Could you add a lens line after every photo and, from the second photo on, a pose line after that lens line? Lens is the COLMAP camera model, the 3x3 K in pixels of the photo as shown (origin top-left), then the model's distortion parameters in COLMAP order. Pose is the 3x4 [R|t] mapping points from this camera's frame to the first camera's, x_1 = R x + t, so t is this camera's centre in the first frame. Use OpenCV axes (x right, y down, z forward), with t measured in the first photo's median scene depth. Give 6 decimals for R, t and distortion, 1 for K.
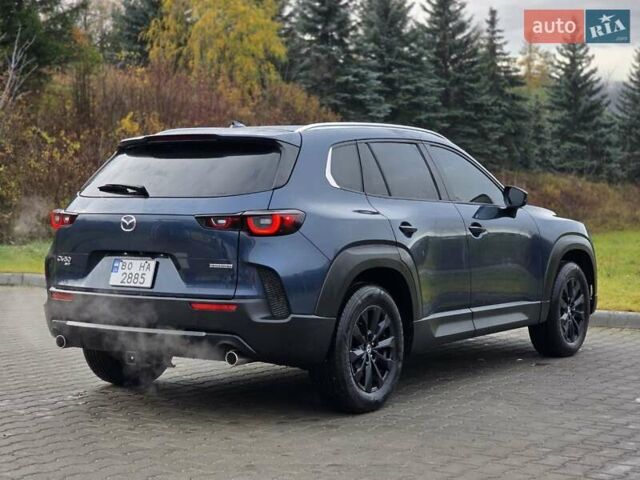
lens RADIAL K [[1216.9, 0, 371.6], [0, 1216.9, 239.7], [0, 0, 1]] dist [0.014741, 0.321501]
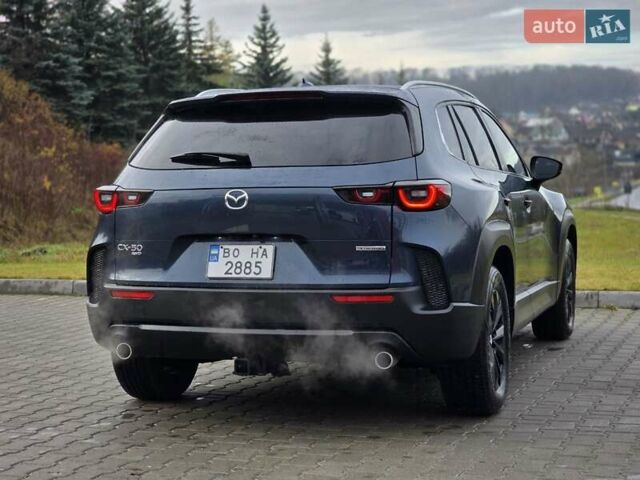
lens RADIAL K [[1189.5, 0, 320.0], [0, 1189.5, 240.0], [0, 0, 1]] dist [-0.039182, 0.512182]
pose [[0.960980, -0.030120, 0.274974, -0.358929], [0.028102, 0.999541, 0.011277, 0.005677], [-0.275187, -0.003109, 0.961386, 0.223669]]
